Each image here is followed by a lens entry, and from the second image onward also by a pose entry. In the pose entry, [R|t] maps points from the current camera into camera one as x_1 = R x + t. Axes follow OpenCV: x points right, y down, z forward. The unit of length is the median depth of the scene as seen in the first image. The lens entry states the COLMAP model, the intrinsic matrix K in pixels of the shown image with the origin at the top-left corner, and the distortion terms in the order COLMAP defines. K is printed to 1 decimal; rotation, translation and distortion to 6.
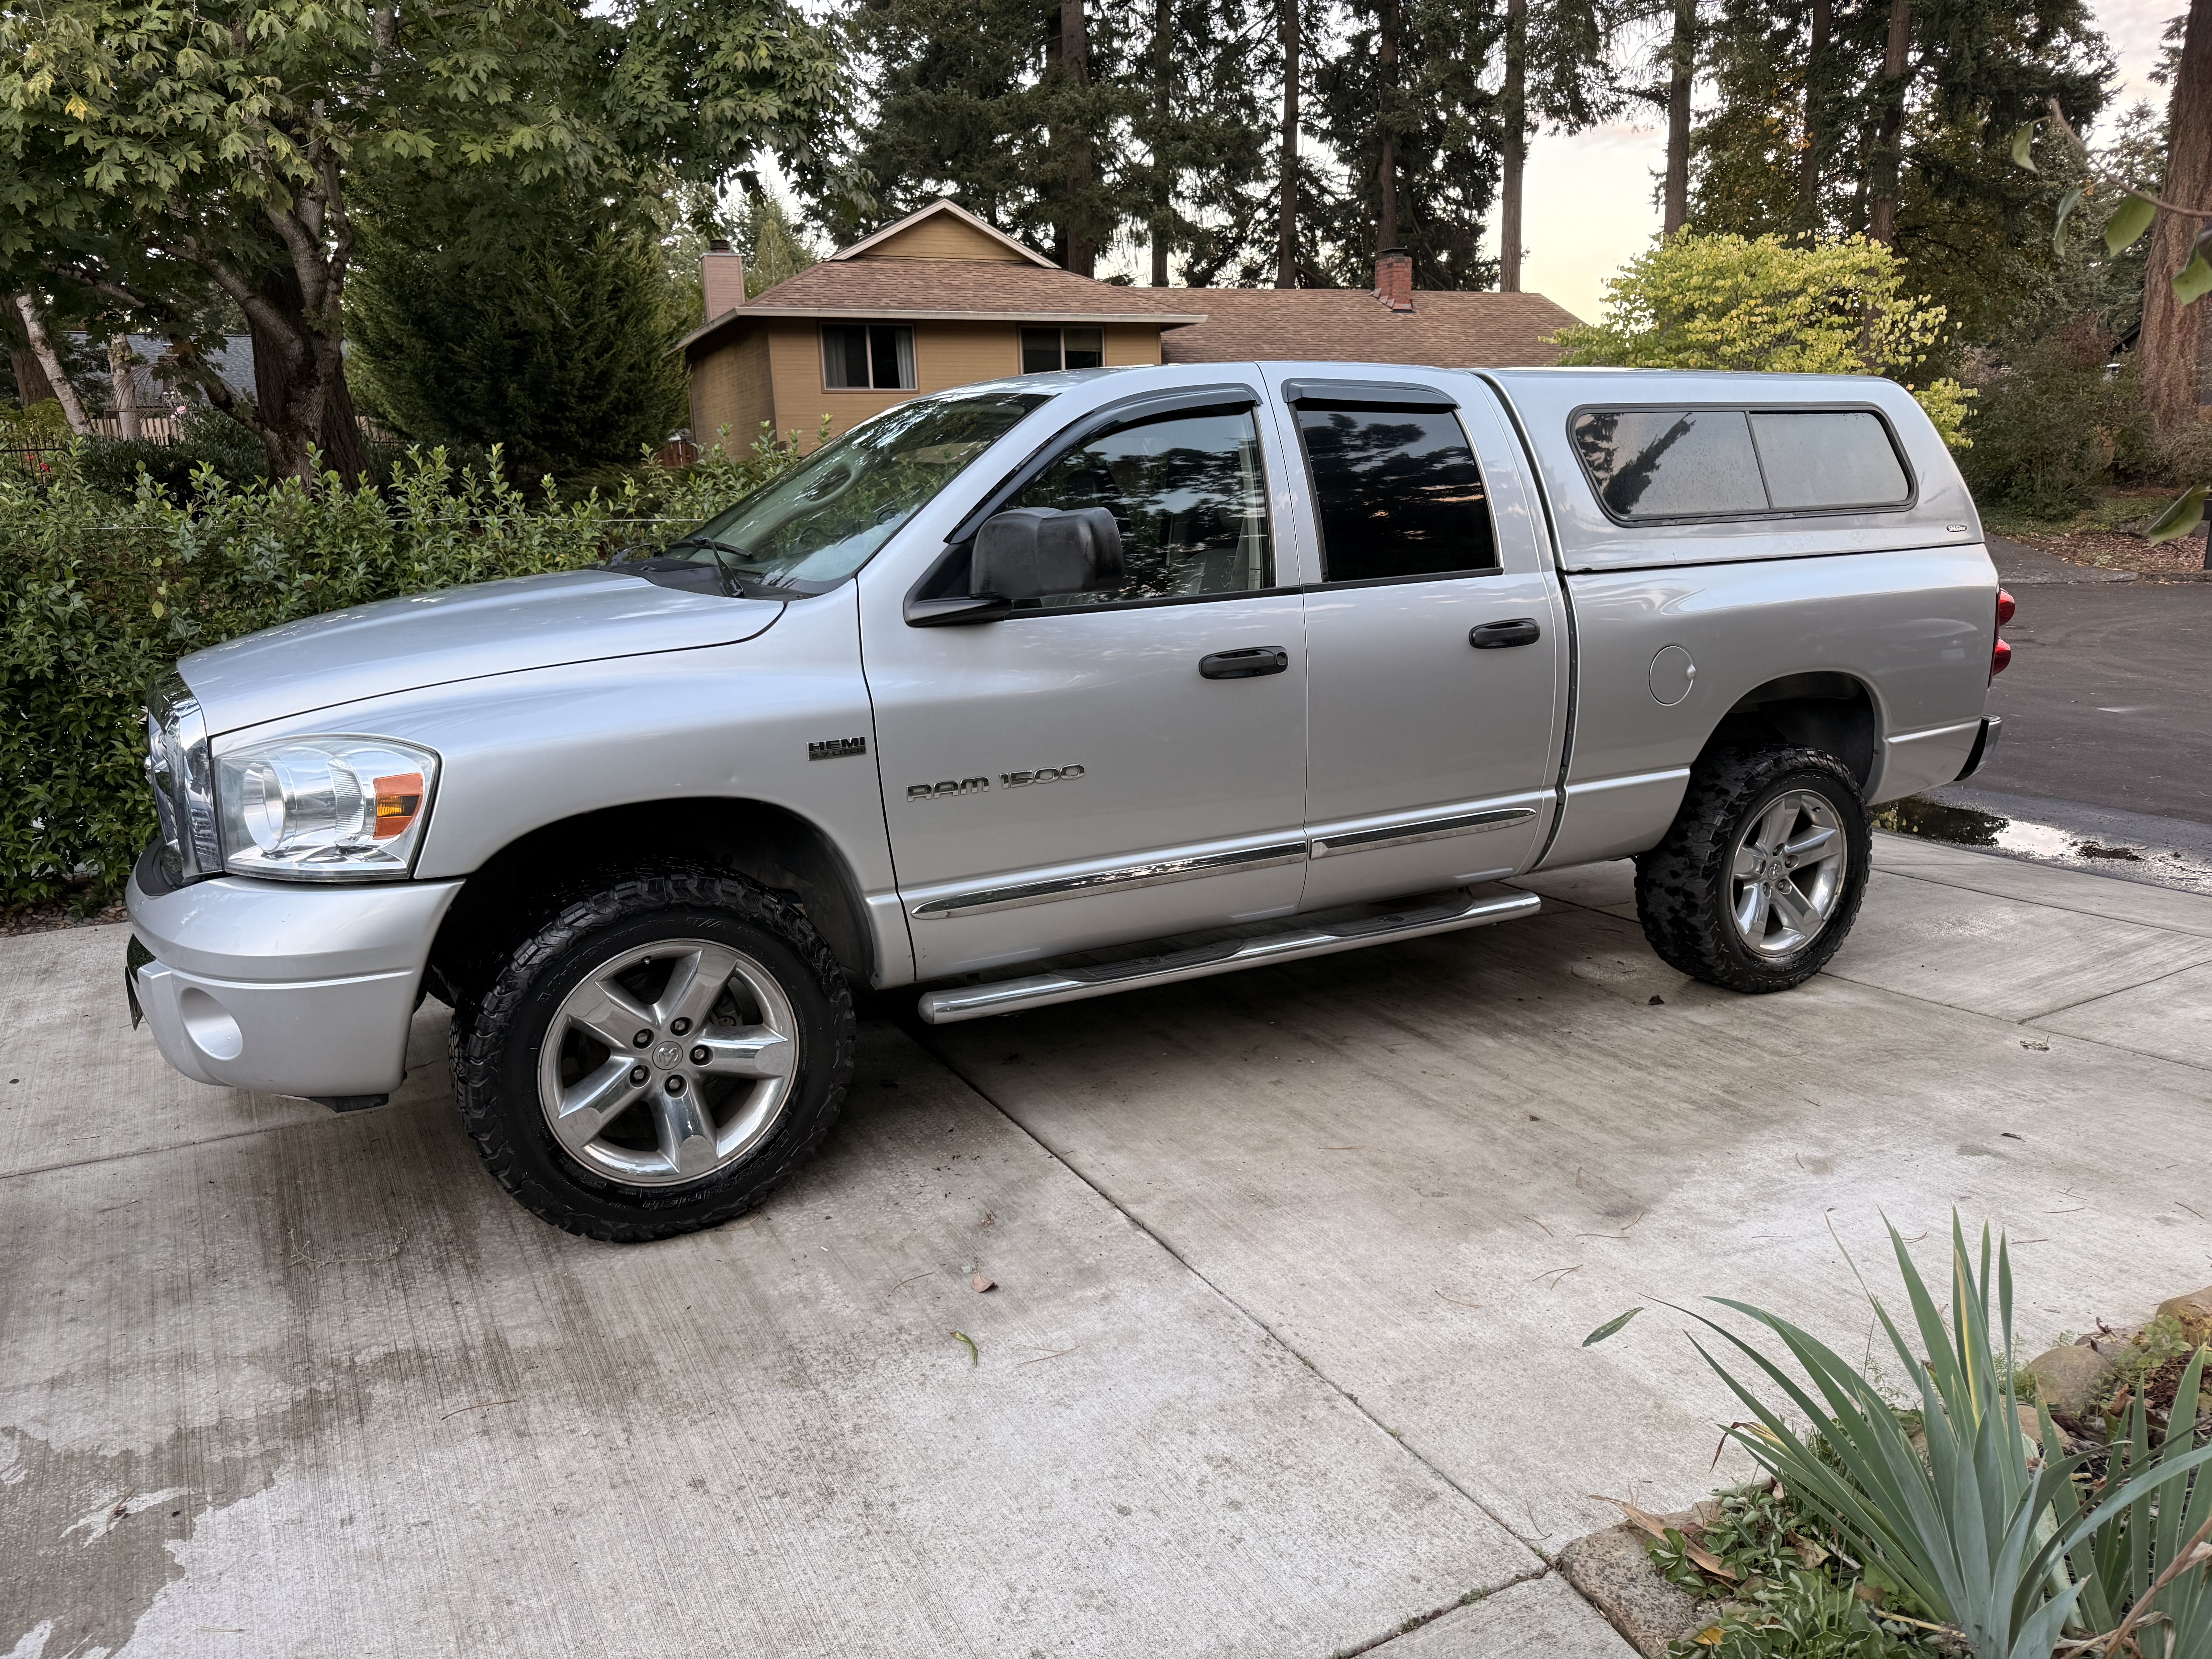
lens RADIAL K [[1573.6, 0, 1102.9], [0, 1573.6, 845.5], [0, 0, 1]] dist [0.091380, -0.182110]
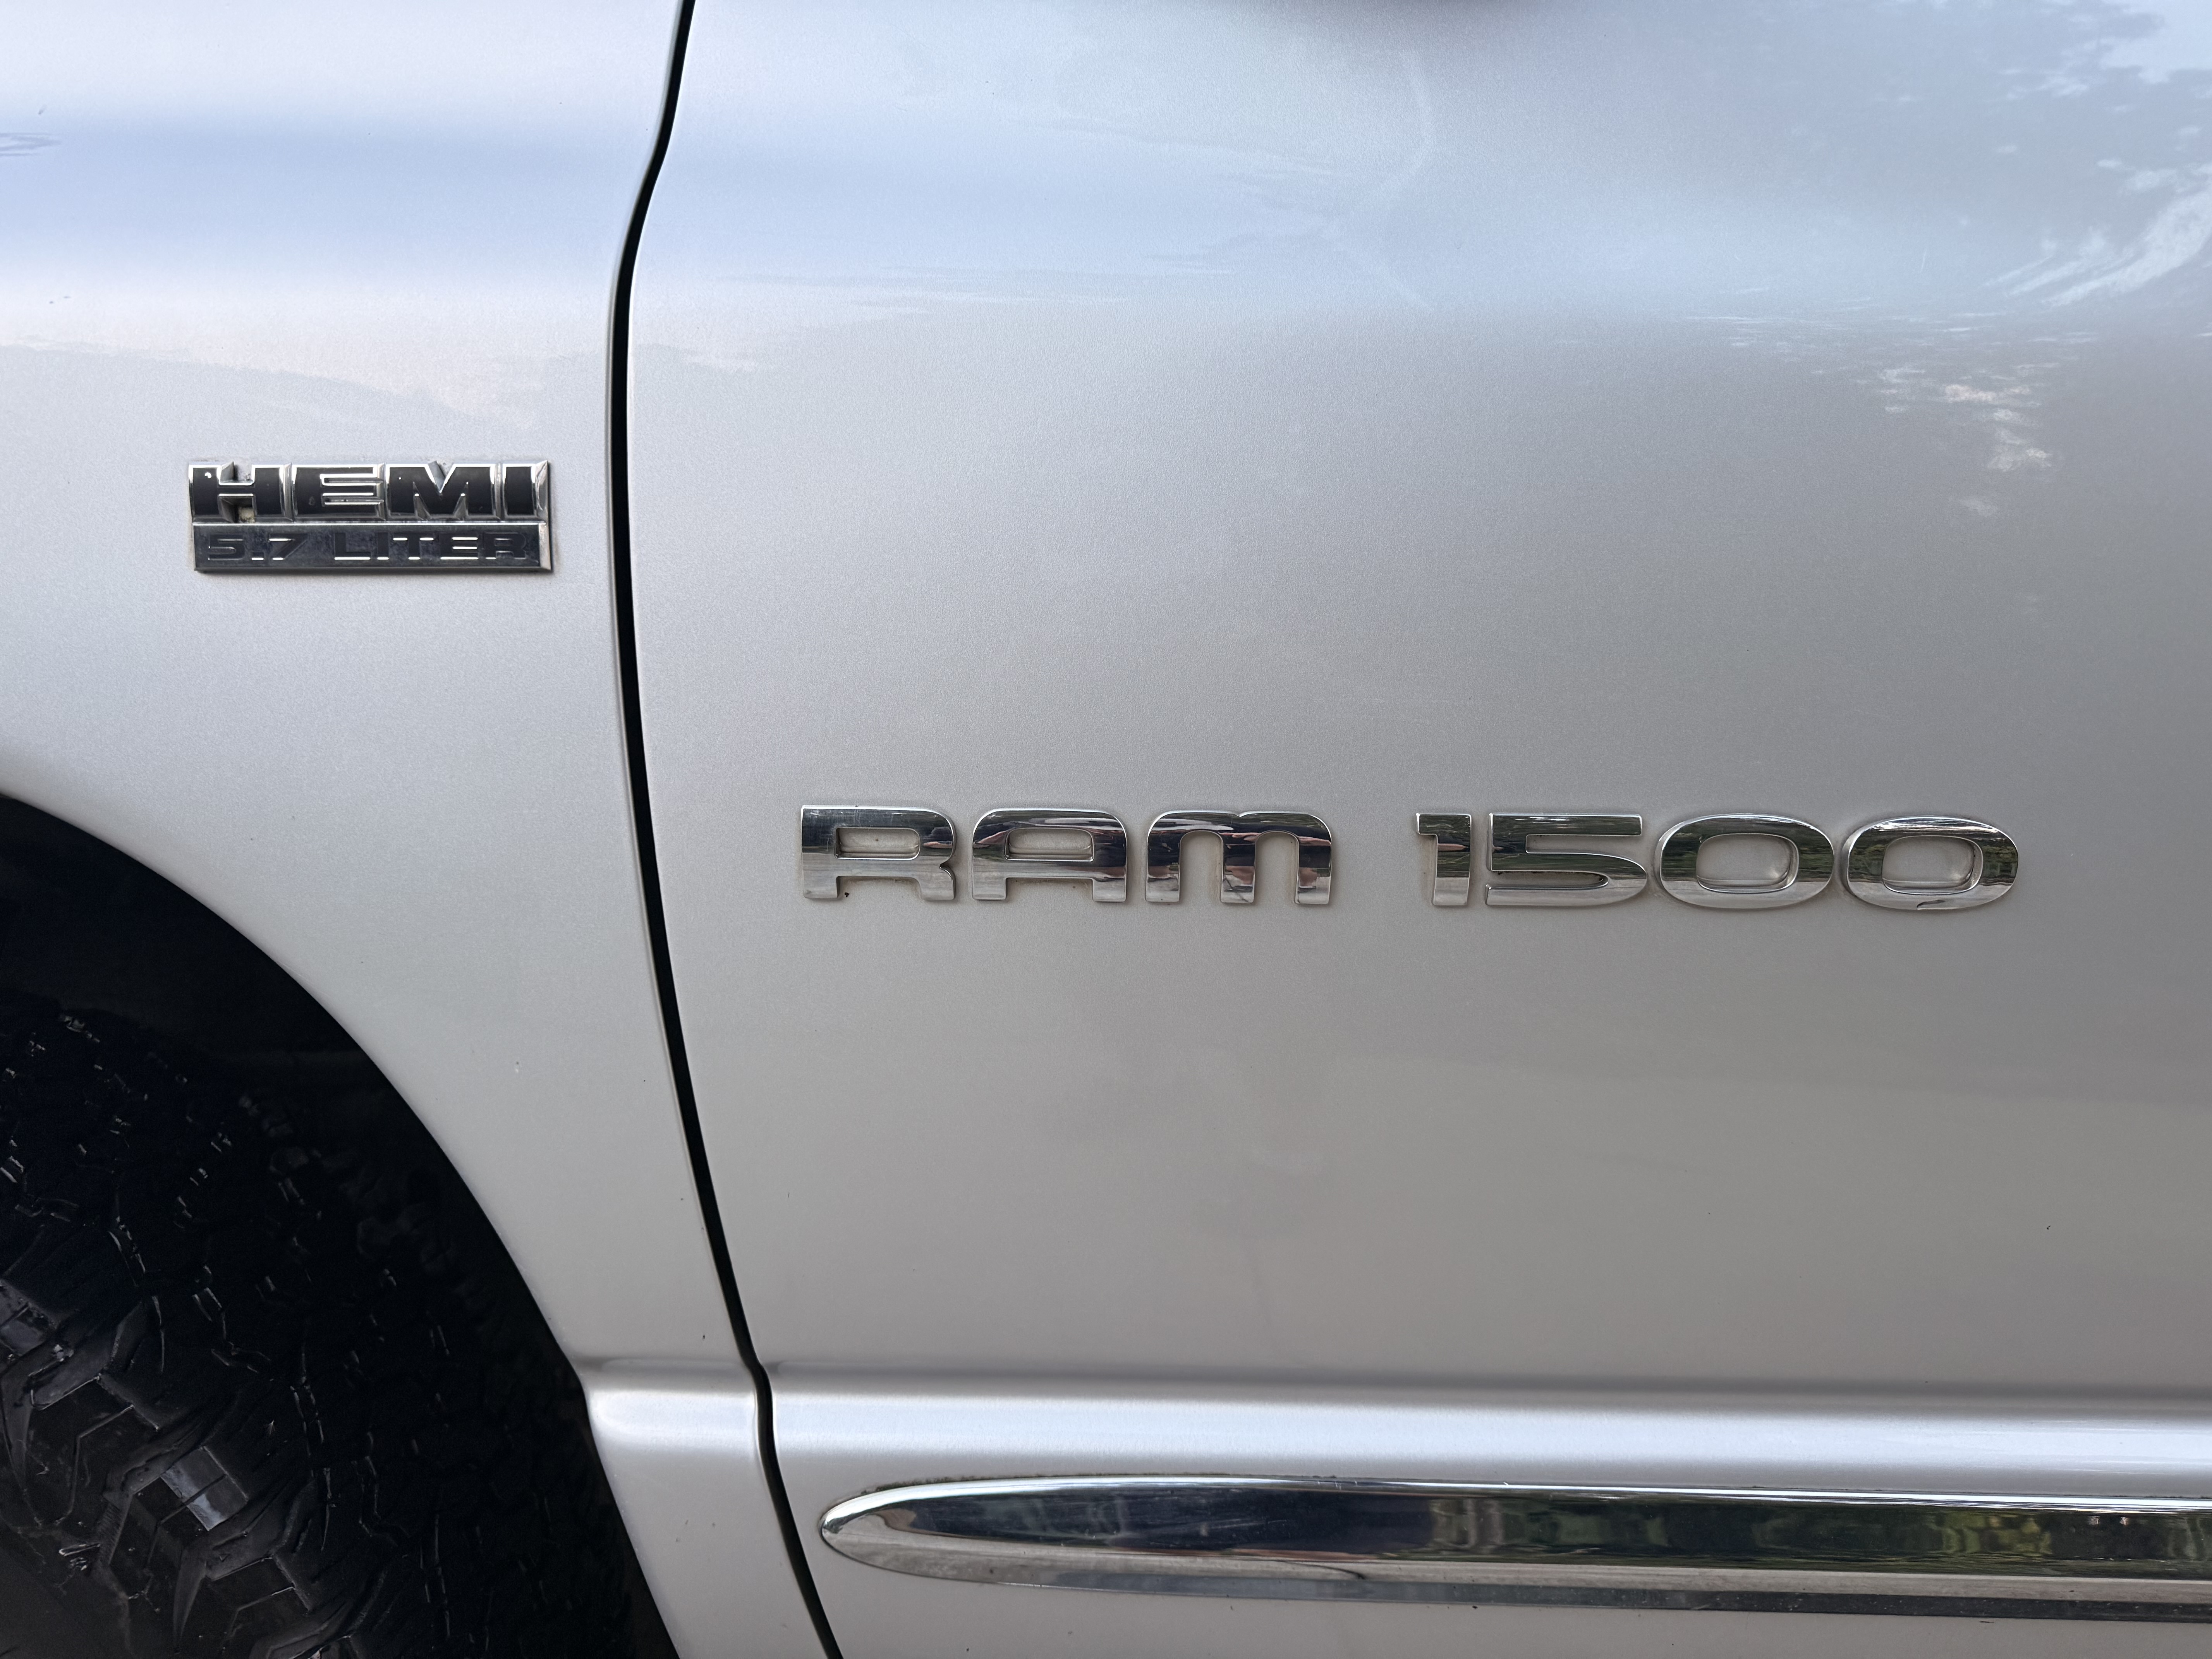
lens RADIAL K [[1573.6, 0, 1102.9], [0, 1573.6, 845.5], [0, 0, 1]] dist [0.091380, -0.182110]
pose [[0.864892, 0.119254, -0.487587, -0.014950], [-0.150555, 0.988277, -0.025344, -0.034068], [0.478848, 0.095328, 0.872707, 0.866275]]
